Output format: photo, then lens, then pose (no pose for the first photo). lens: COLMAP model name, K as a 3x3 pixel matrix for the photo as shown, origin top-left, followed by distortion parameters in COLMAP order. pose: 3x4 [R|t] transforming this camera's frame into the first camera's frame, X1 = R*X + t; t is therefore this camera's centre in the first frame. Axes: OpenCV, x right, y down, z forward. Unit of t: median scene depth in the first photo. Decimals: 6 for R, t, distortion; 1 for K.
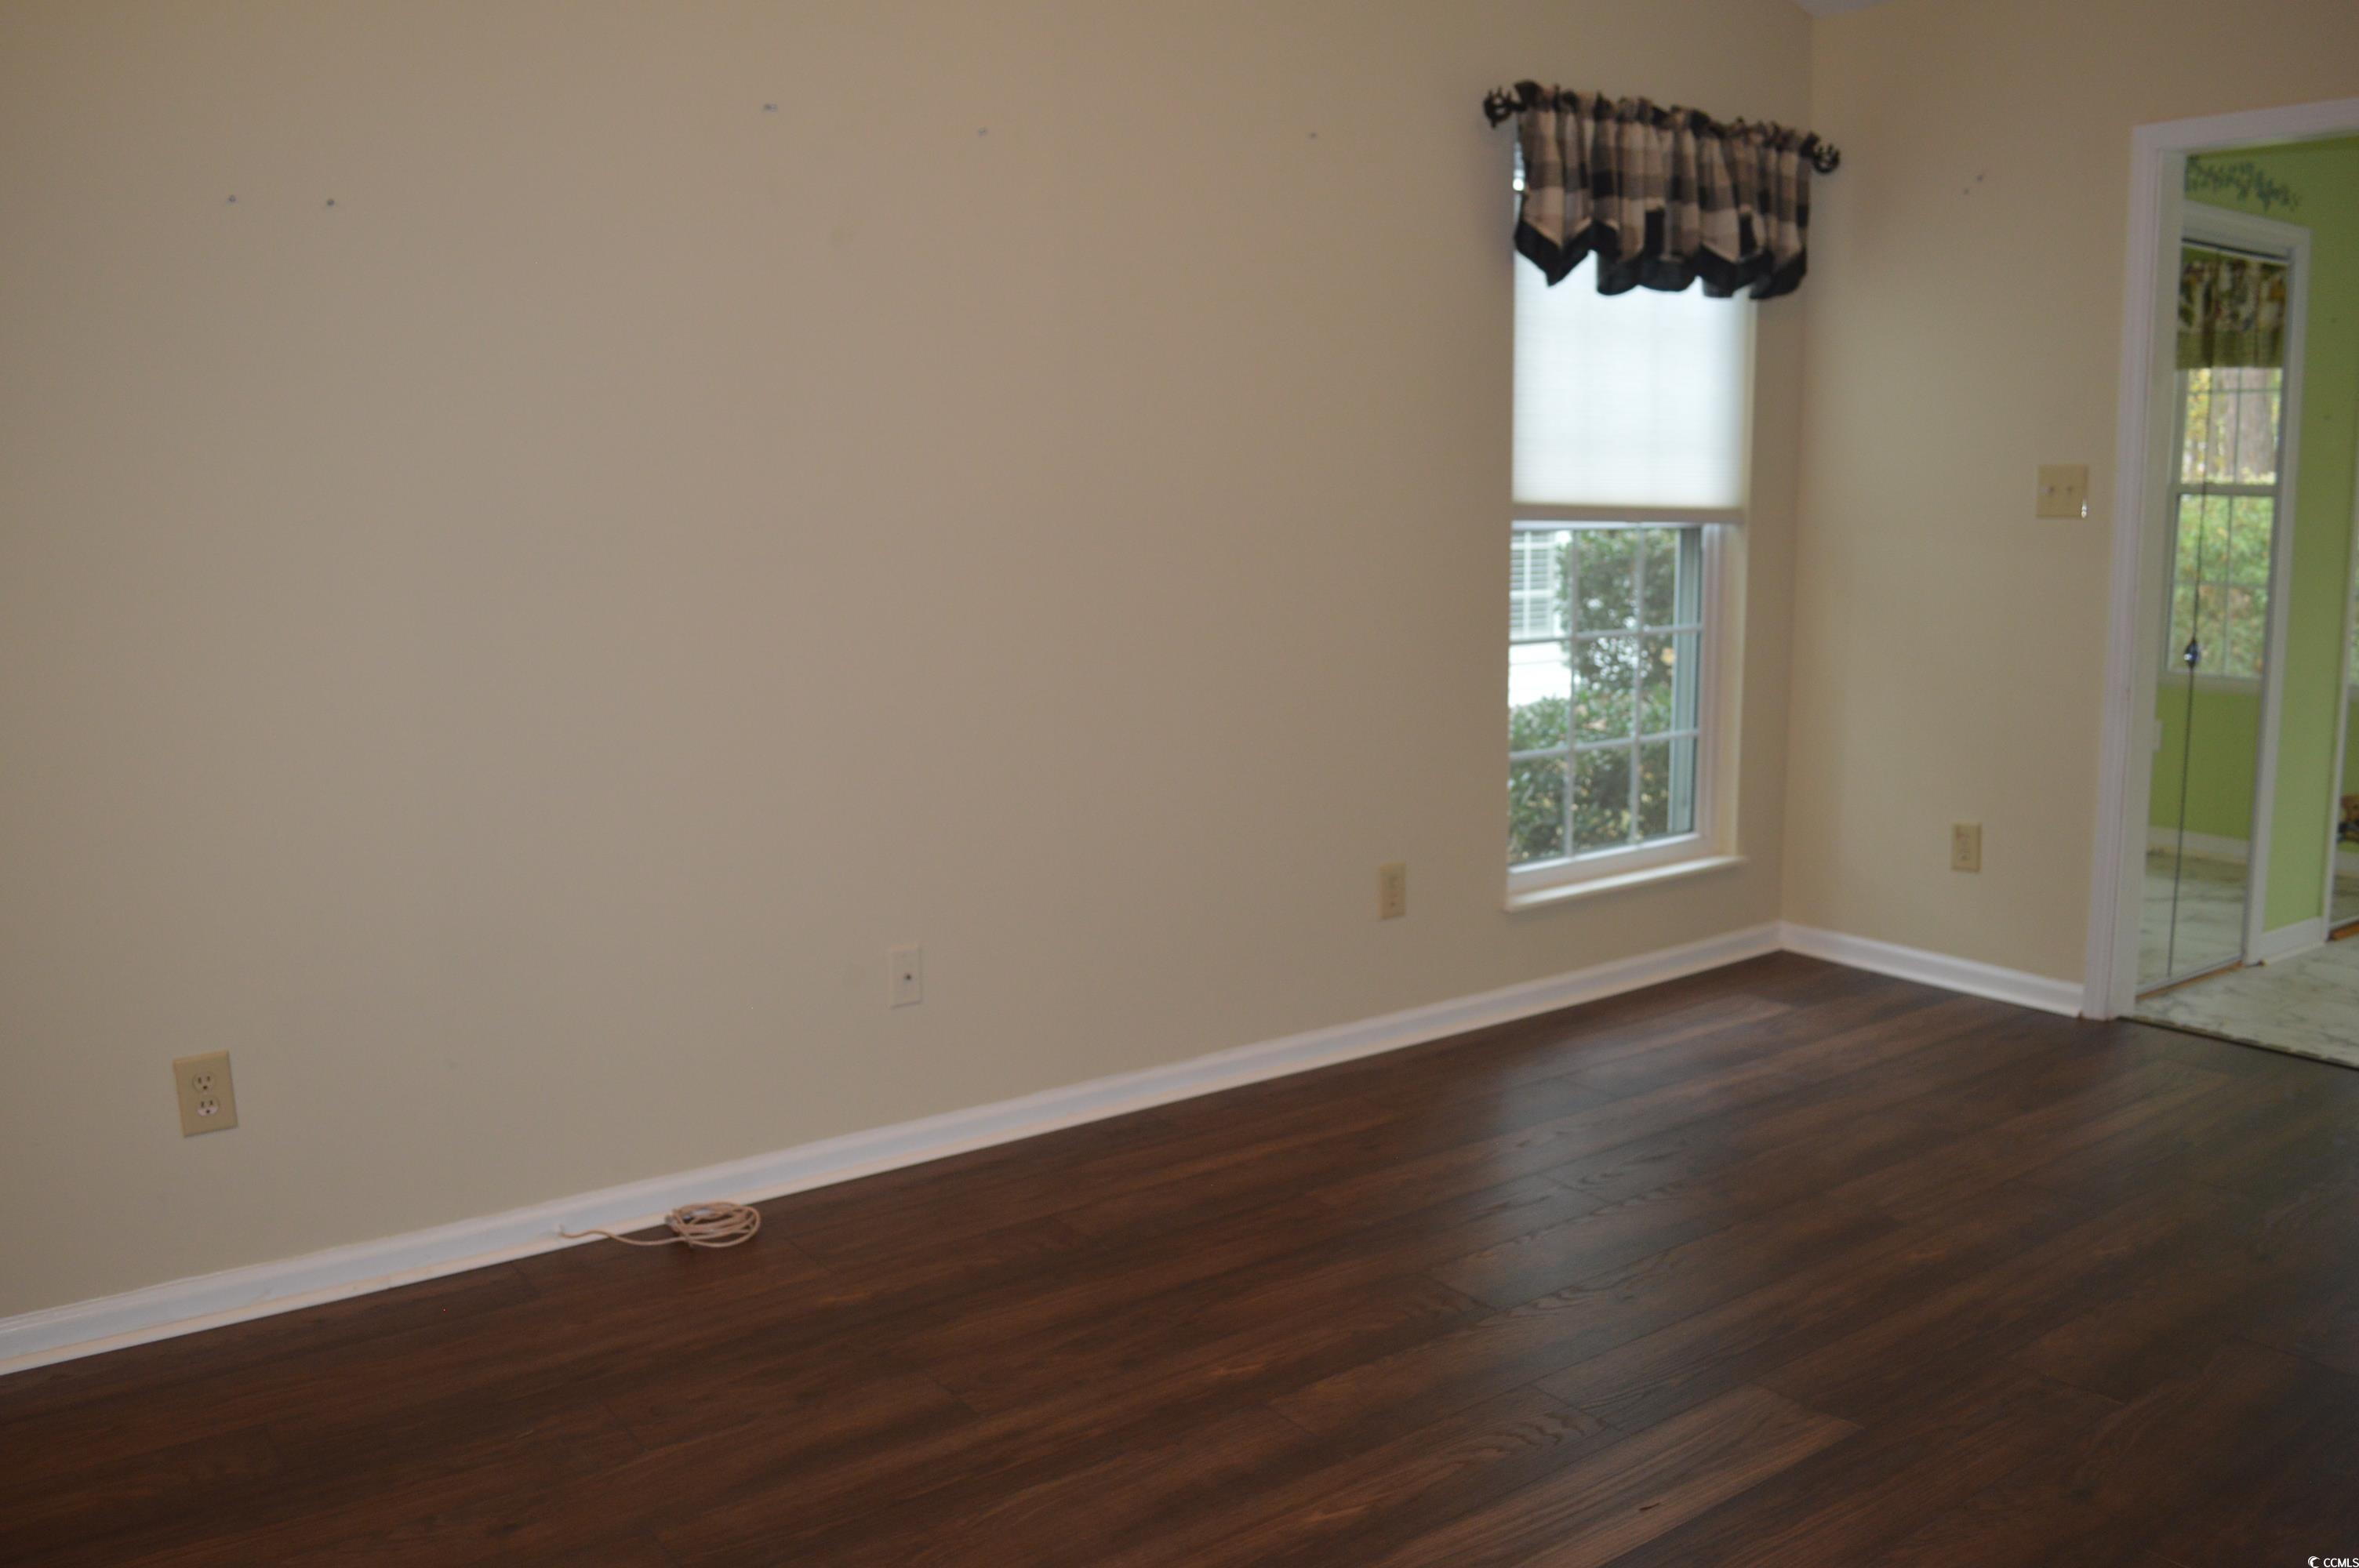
lens RADIAL K [[1892.9, 0, 1186.7], [0, 1892.9, 780.1], [0, 0, 1]] dist [-0.079696, 0.008752]
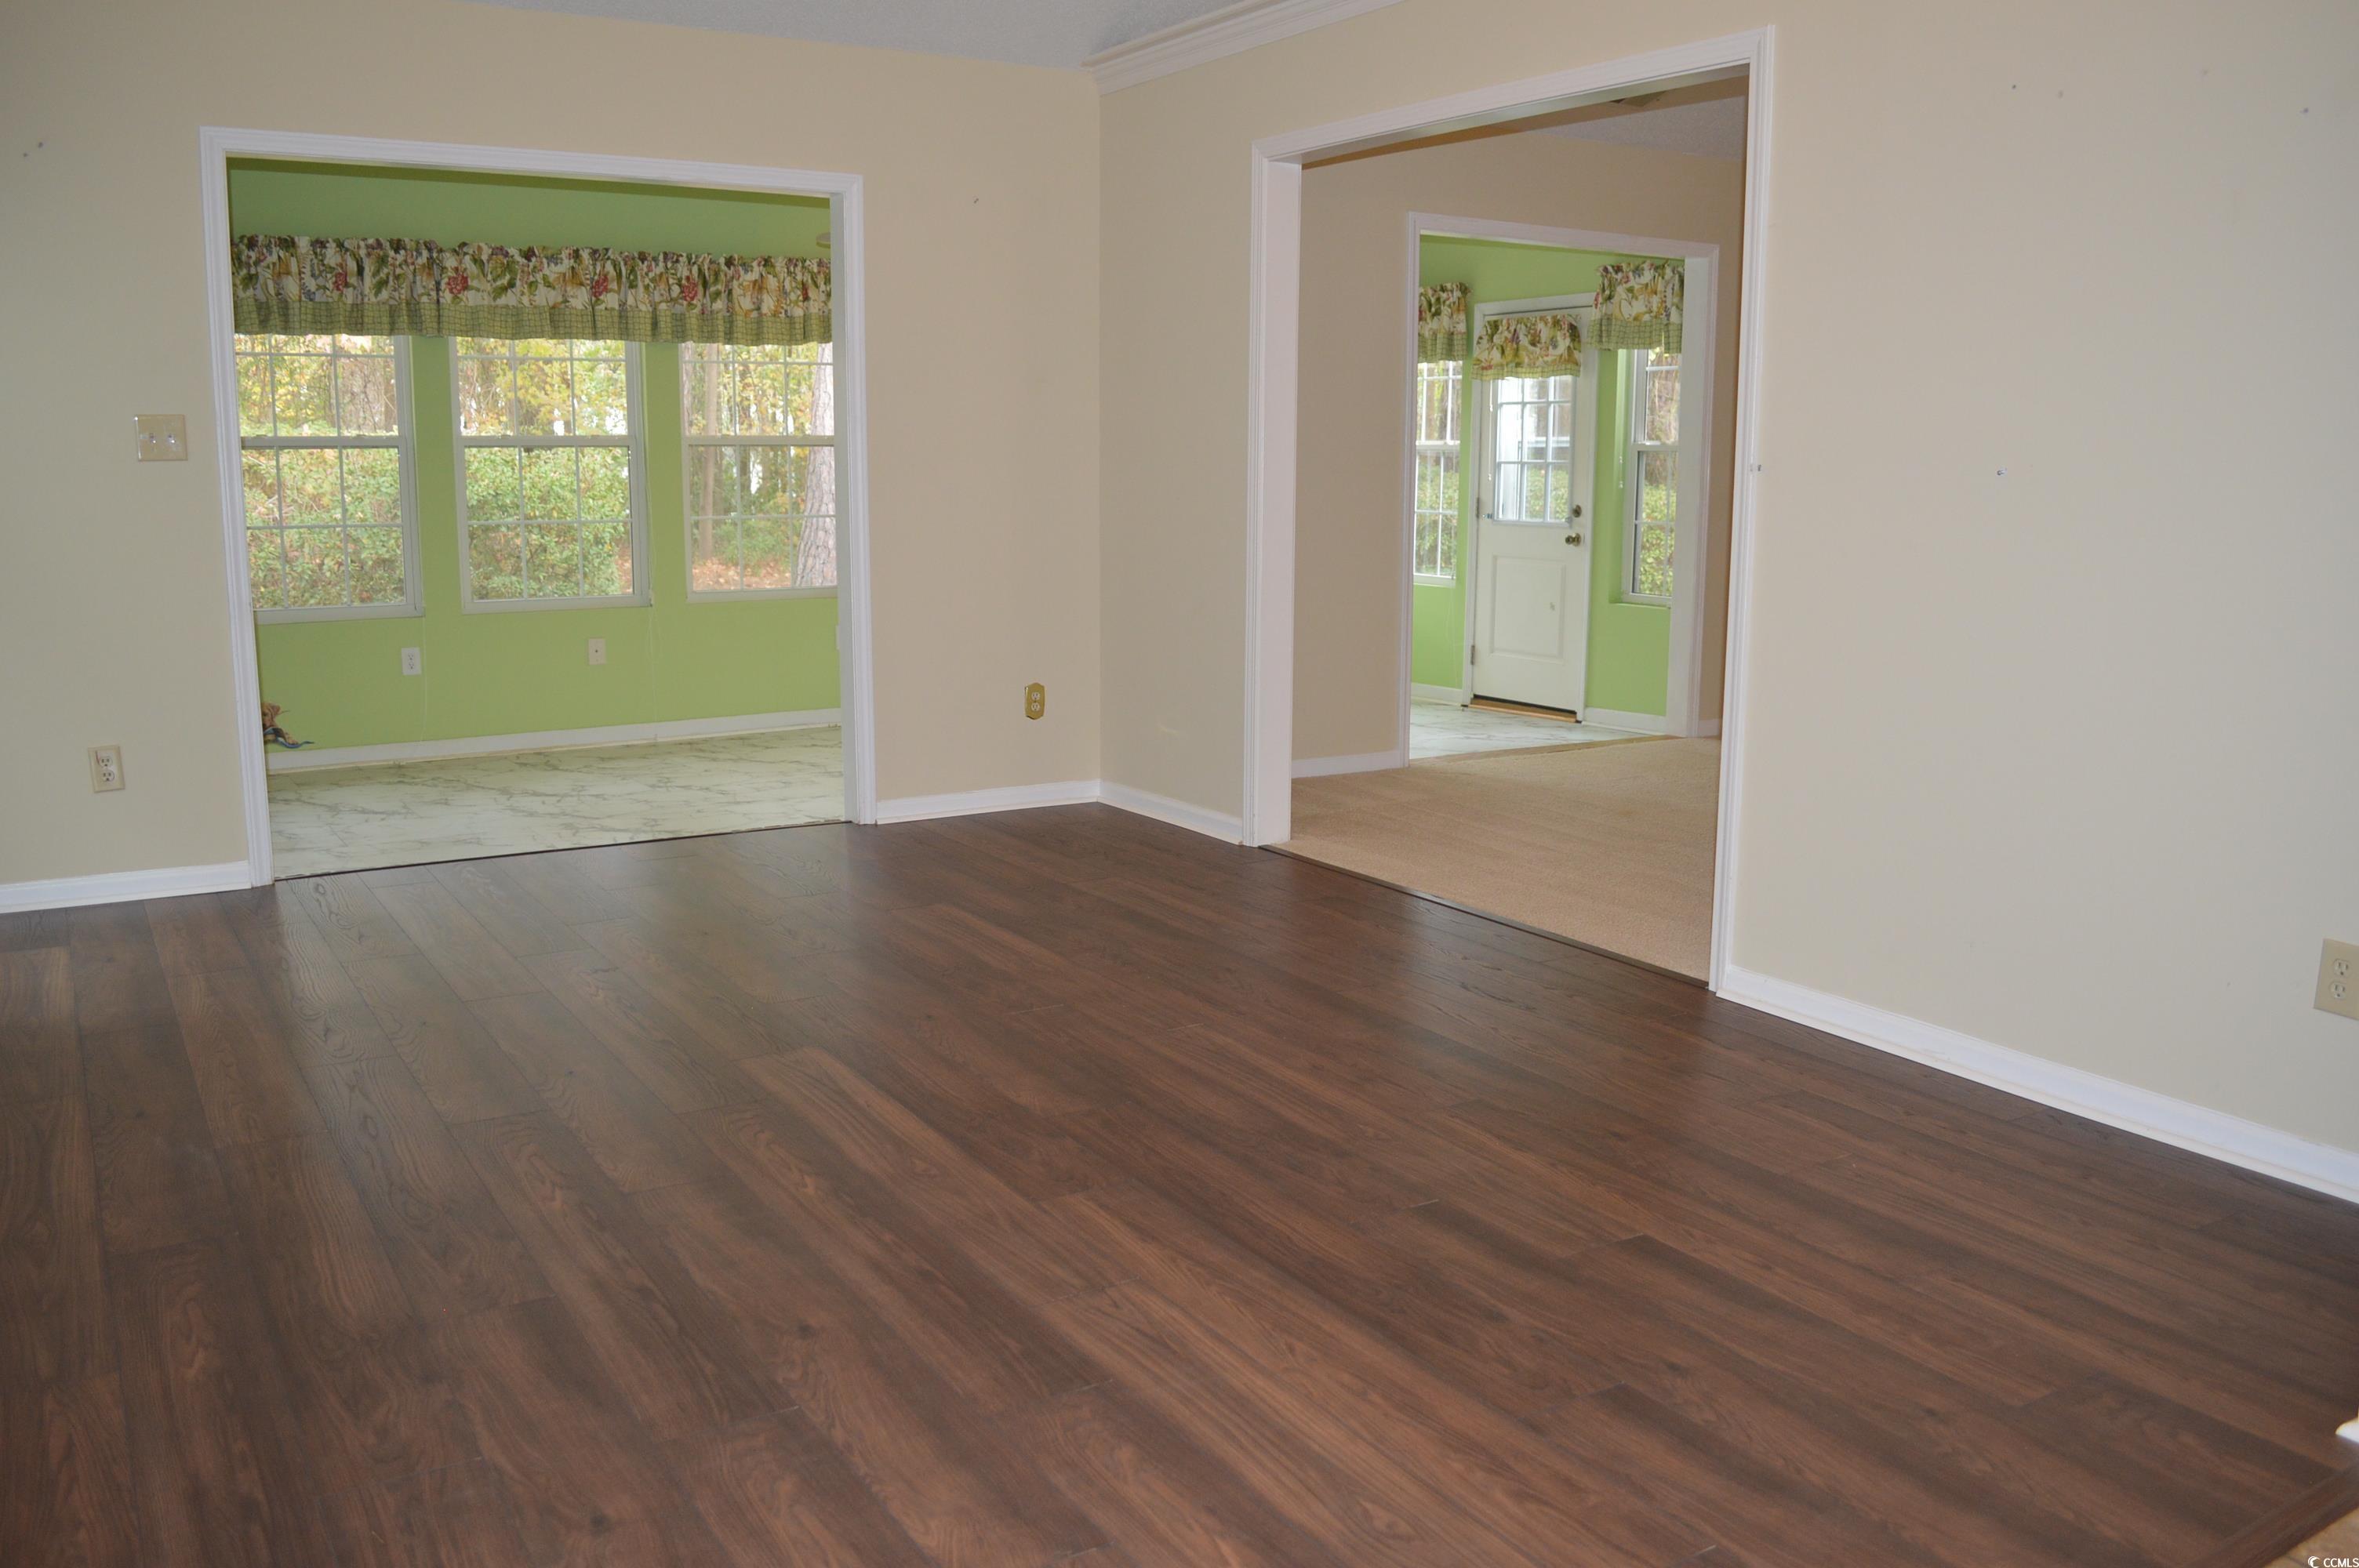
lens RADIAL K [[1892.9, 0, 1186.7], [0, 1892.9, 780.1], [0, 0, 1]] dist [-0.079696, 0.008752]
pose [[0.085008, -0.163317, 0.982905, -1.035462], [0.153869, 0.976793, 0.148994, -0.039208], [-0.984428, 0.138573, 0.108164, 0.495804]]
